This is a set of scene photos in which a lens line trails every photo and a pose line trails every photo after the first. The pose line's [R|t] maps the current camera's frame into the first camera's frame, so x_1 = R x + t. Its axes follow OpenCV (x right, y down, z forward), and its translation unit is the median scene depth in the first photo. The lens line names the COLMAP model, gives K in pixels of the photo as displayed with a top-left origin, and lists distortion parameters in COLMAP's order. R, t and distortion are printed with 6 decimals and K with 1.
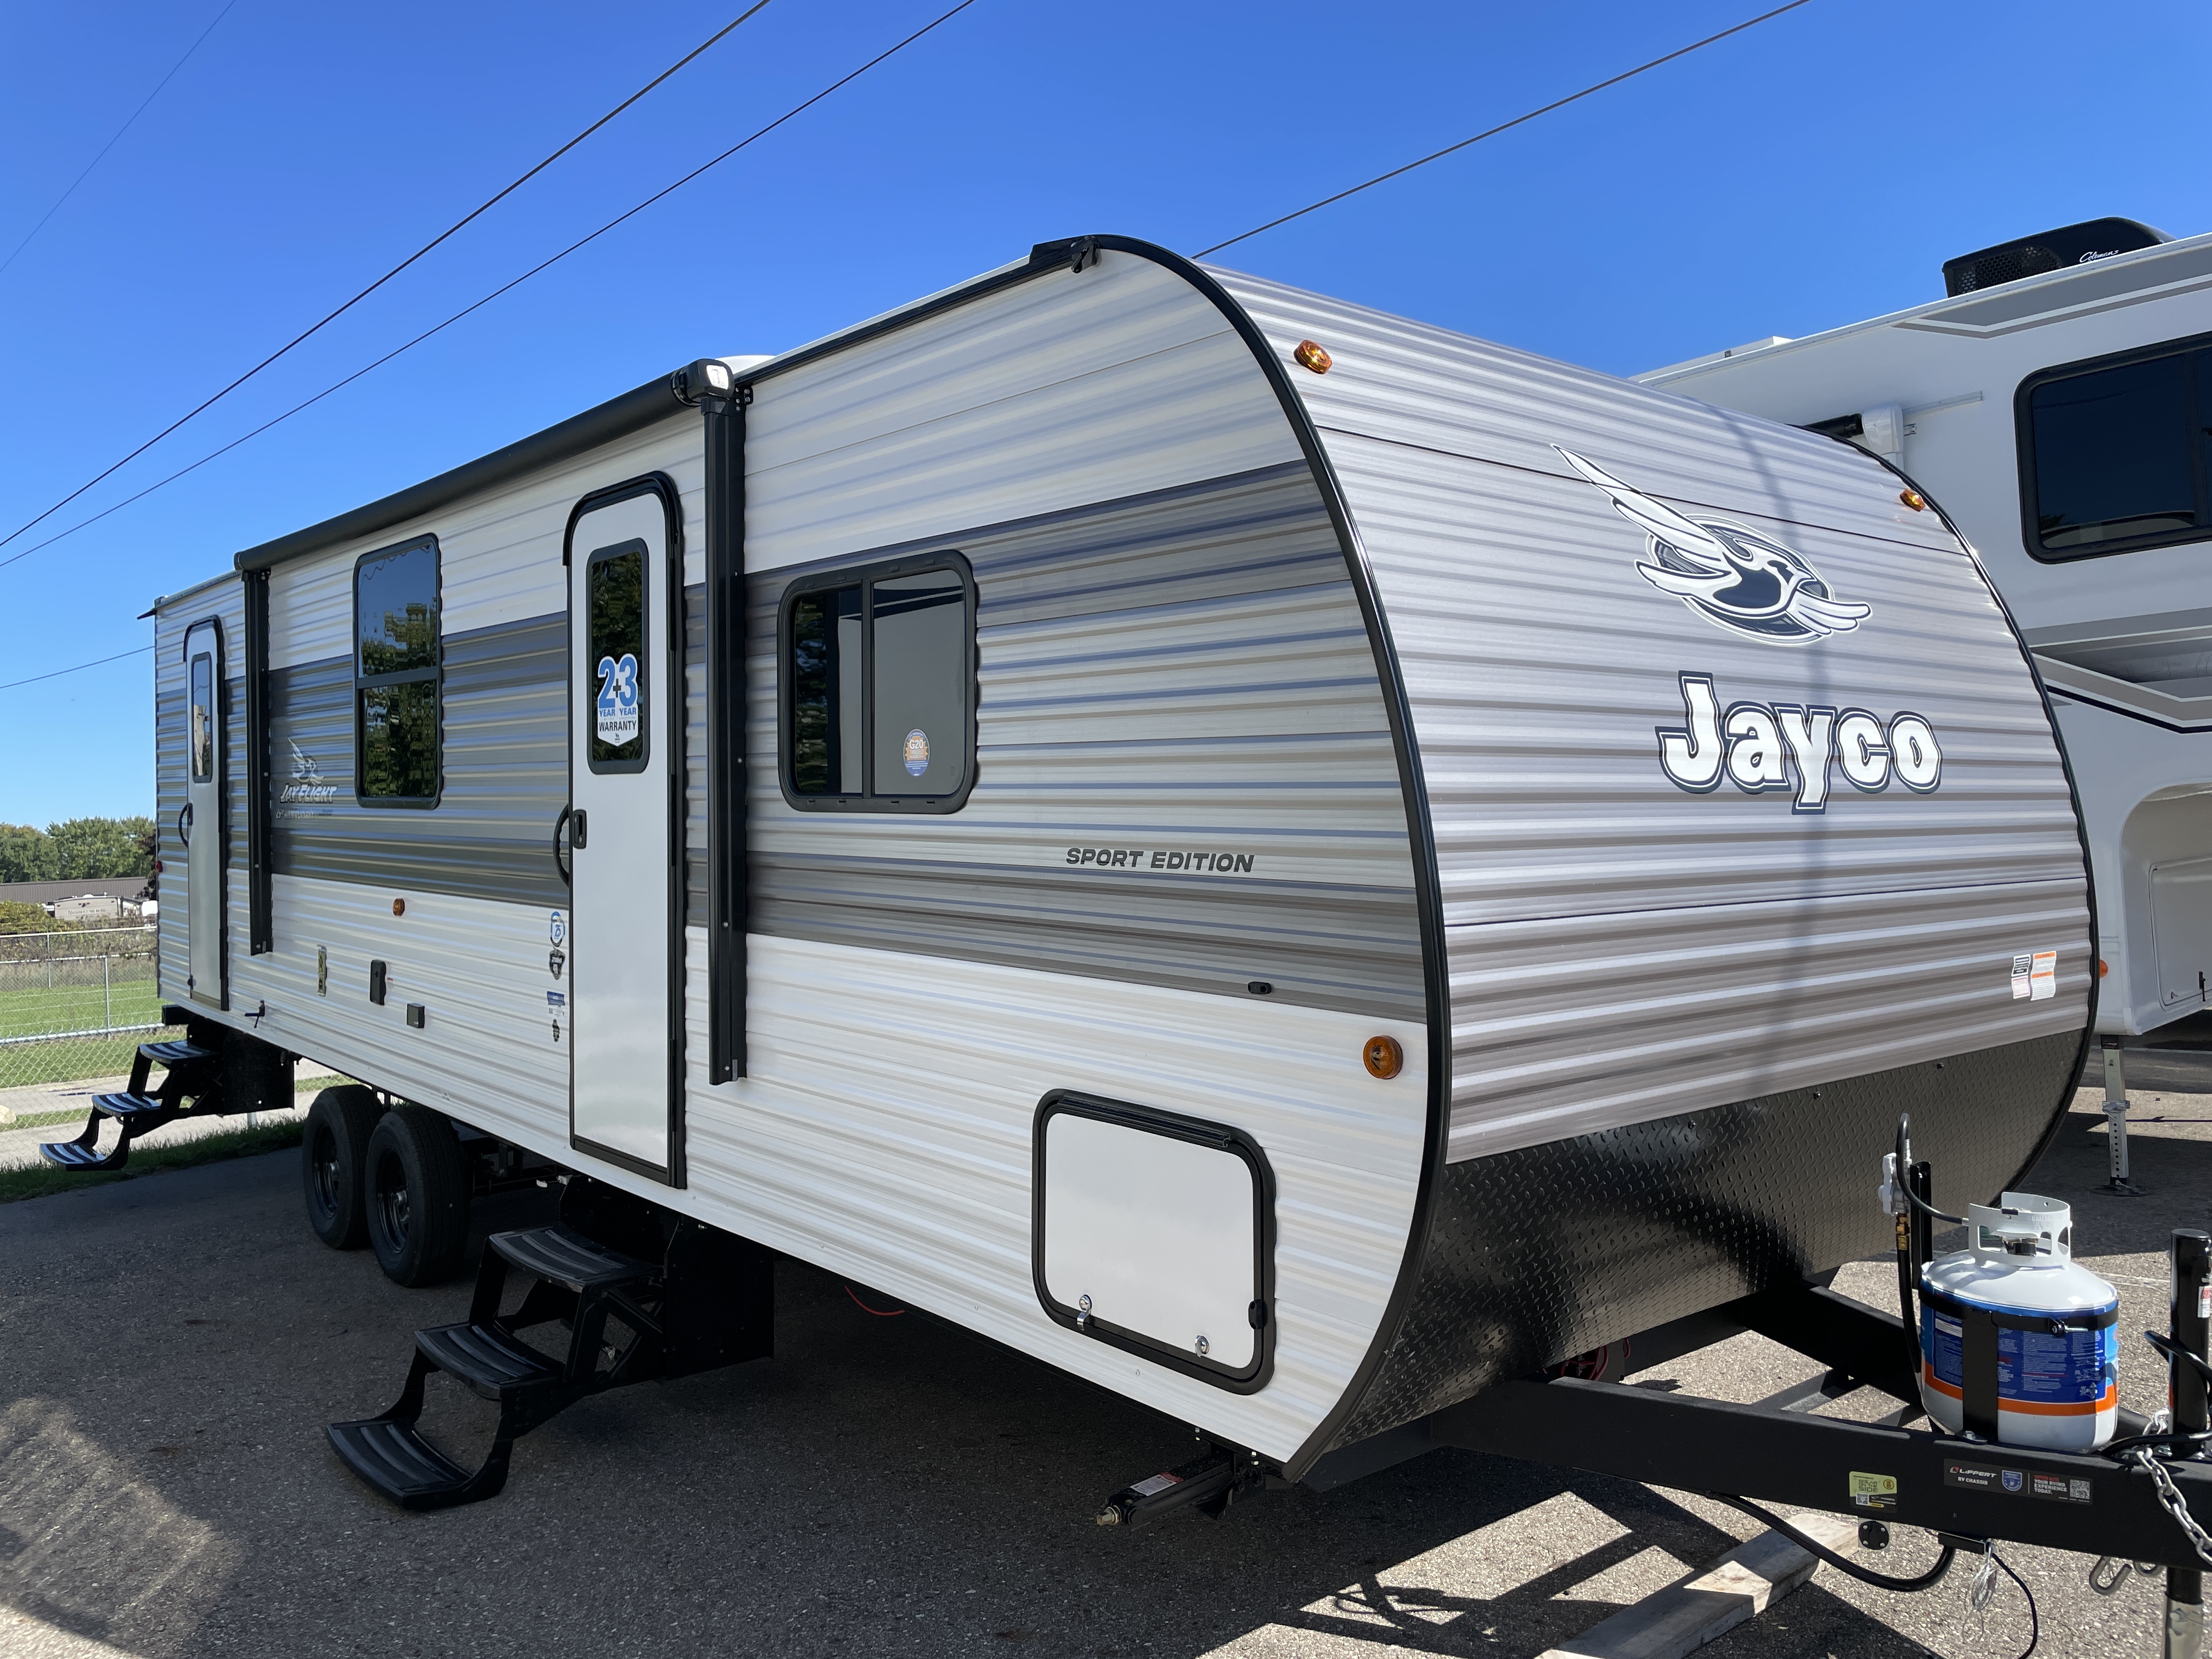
lens RADIAL K [[1674.4, 0, 1107.4], [0, 1674.4, 812.5], [0, 0, 1]] dist [-0.003419, -0.006526]
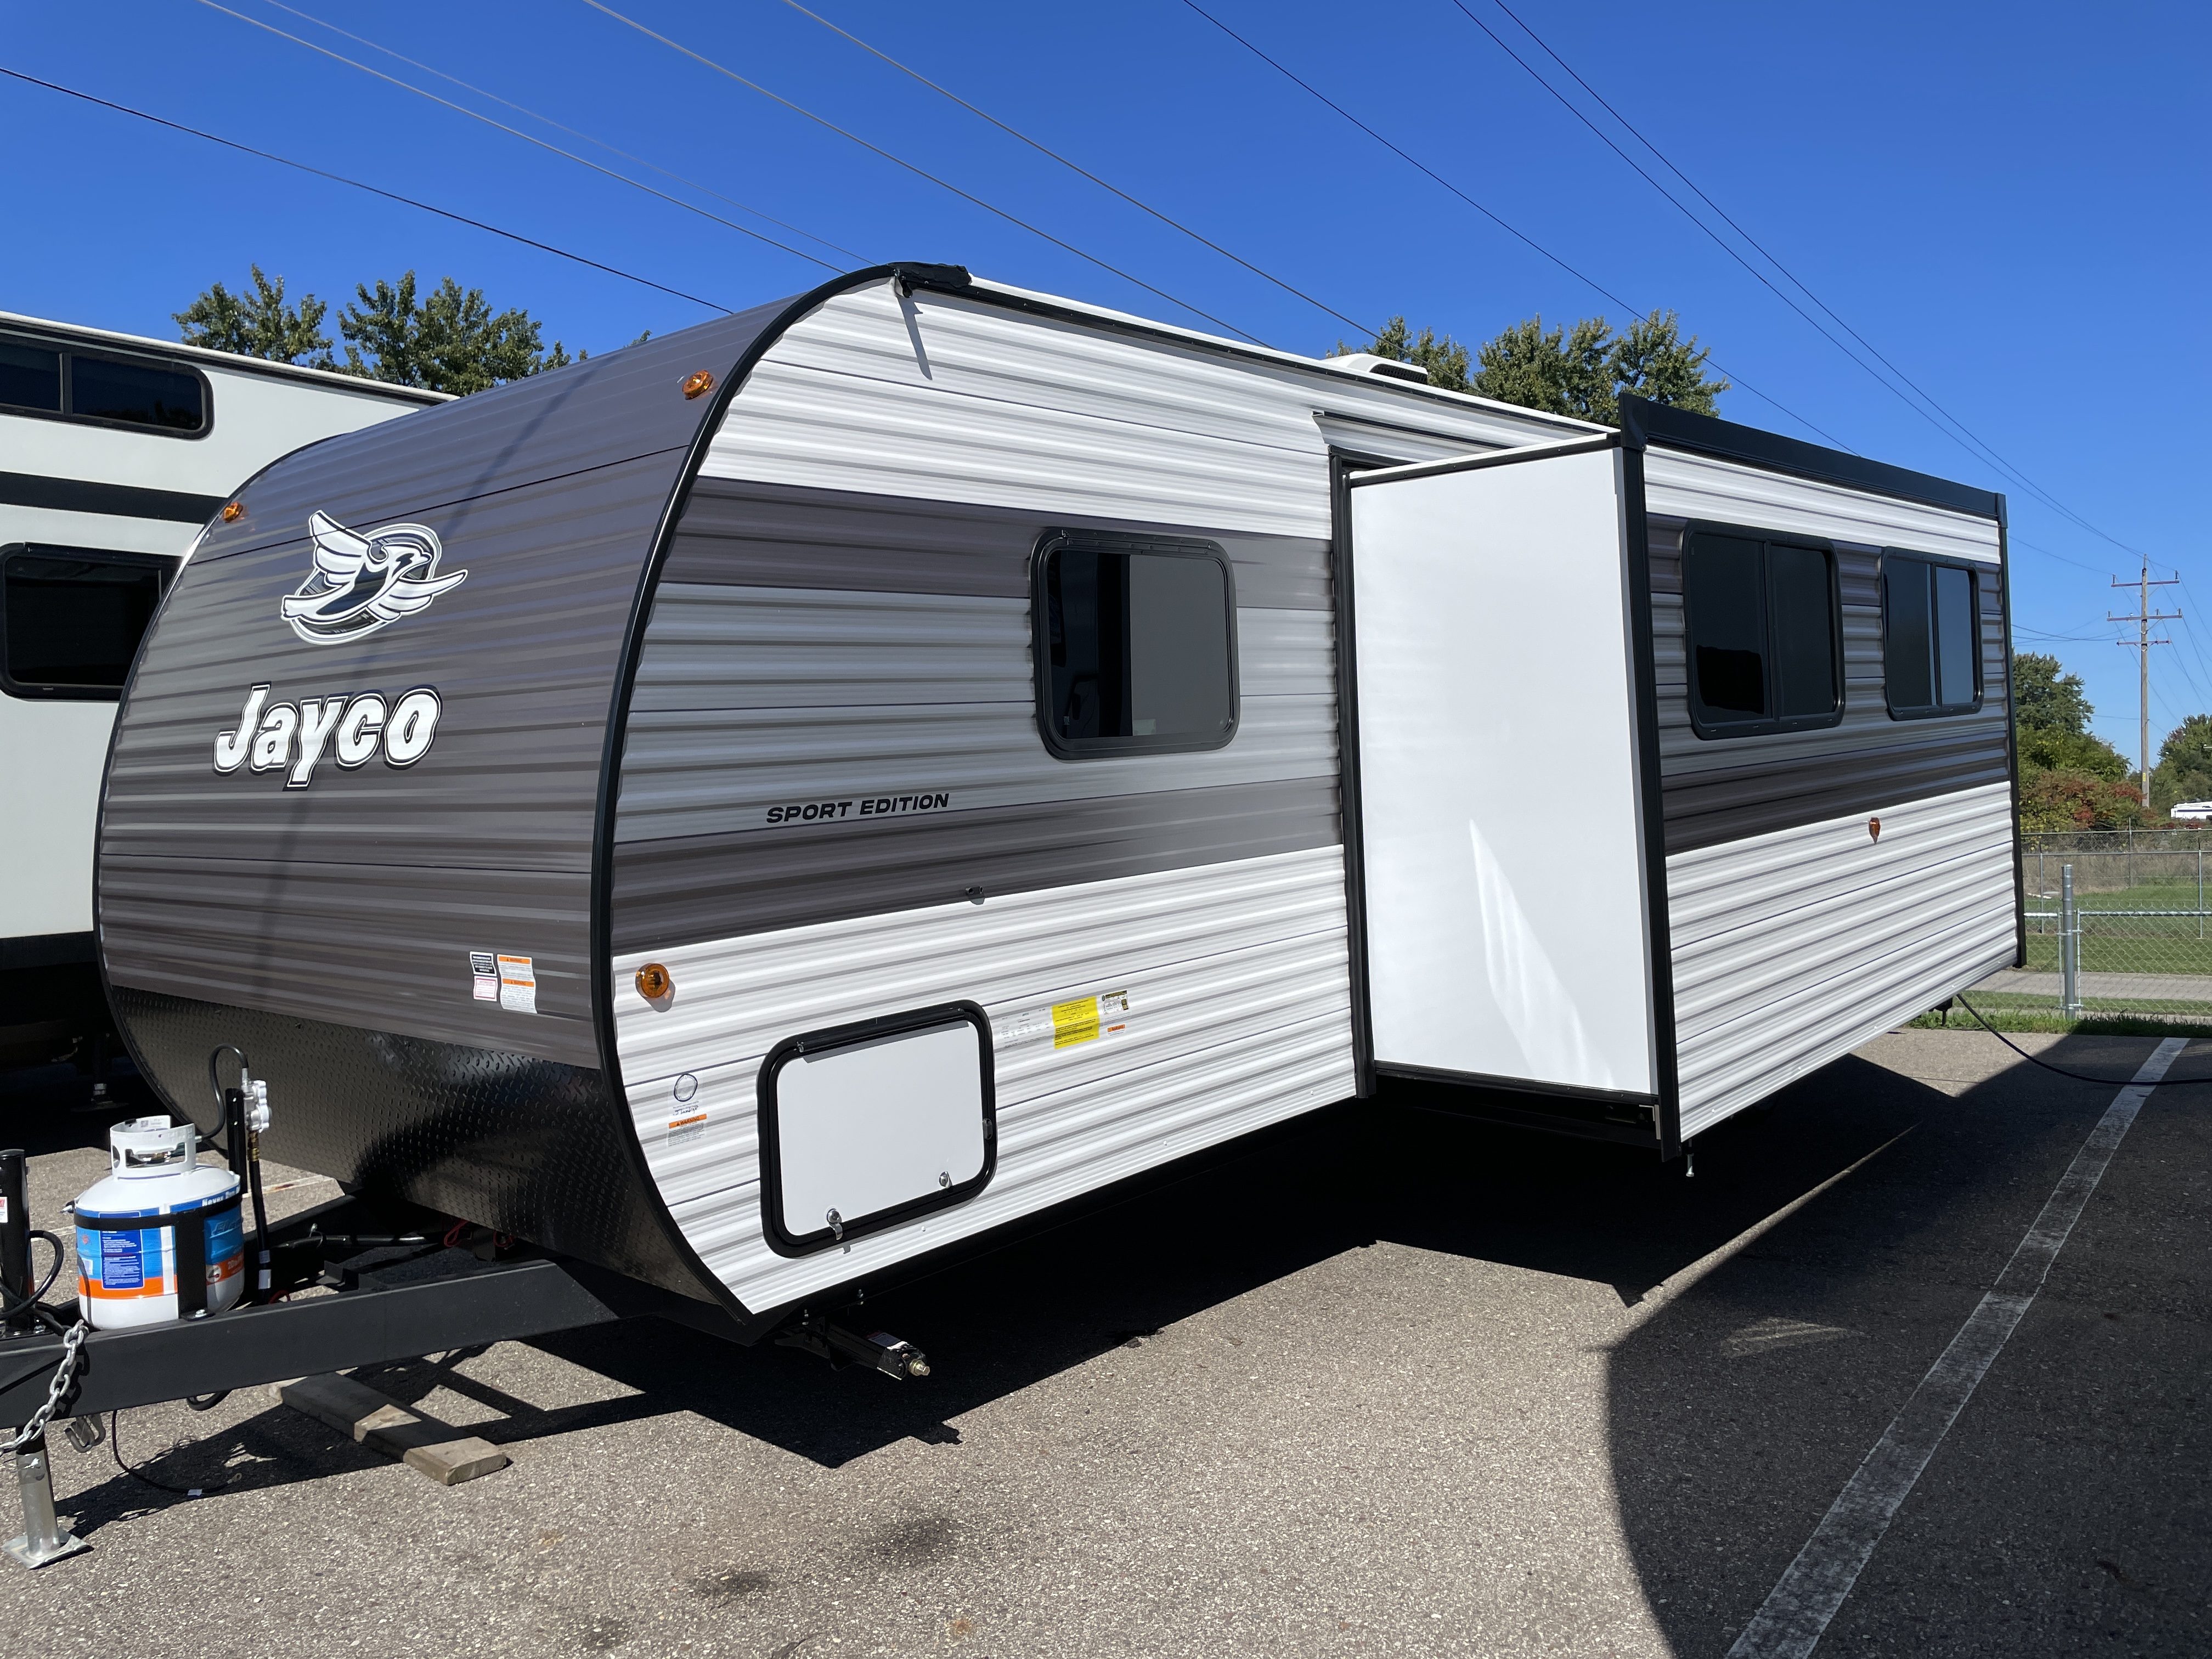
lens RADIAL K [[1674.4, 0, 1107.4], [0, 1674.4, 812.5], [0, 0, 1]] dist [-0.003419, -0.006526]
pose [[-0.171747, -0.037927, 0.984411, -1.132388], [0.057794, 0.997150, 0.048501, -0.015116], [-0.983444, 0.065223, -0.169065, 1.006331]]
